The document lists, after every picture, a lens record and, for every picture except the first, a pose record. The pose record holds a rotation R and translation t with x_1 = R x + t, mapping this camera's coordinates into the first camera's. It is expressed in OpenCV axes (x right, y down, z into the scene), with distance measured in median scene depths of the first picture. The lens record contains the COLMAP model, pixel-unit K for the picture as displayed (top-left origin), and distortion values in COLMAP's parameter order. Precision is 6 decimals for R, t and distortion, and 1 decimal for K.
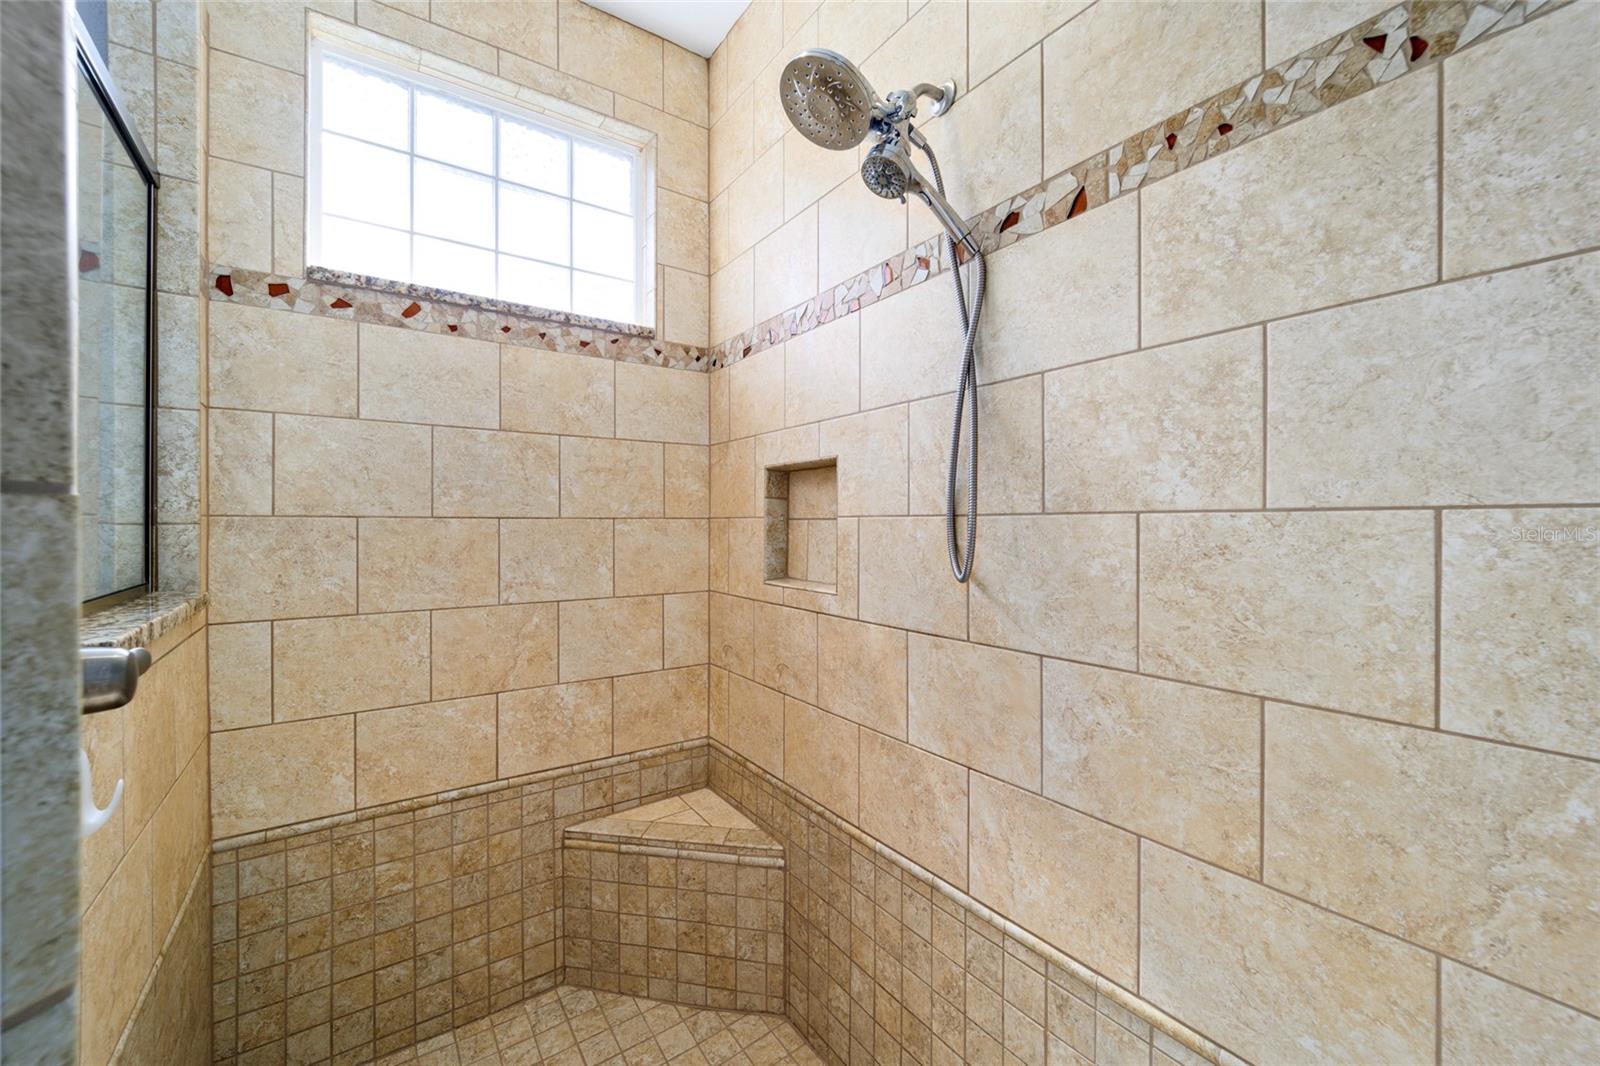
lens RADIAL K [[640.2, 0, 799.3], [0, 640.2, 527.6], [0, 0, 1]] dist [0.000504, -0.000237]
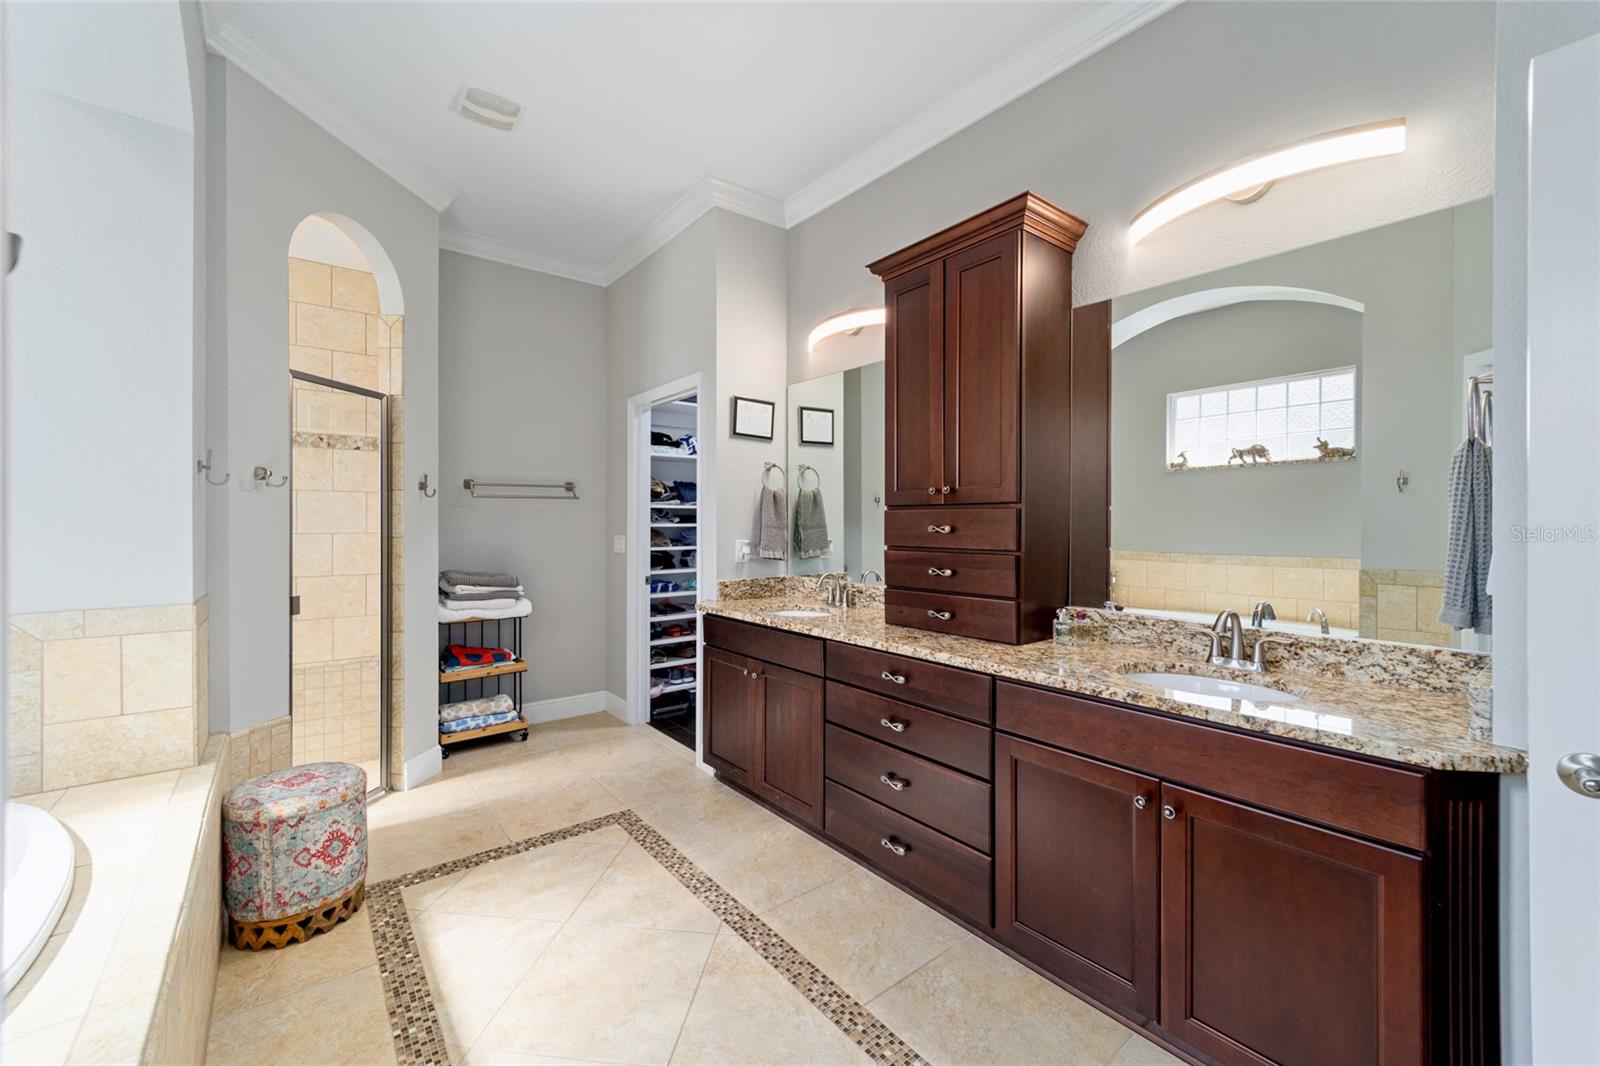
lens RADIAL K [[640.2, 0, 799.6], [0, 640.2, 528.3], [0, 0, 1]] dist [0.000504, -0.000237]
pose [[-0.064839, 0.000805, 0.997895, -4.343638], [-0.001157, 0.999999, -0.000882, -0.073540], [-0.997895, -0.001212, -0.064838, -2.404045]]
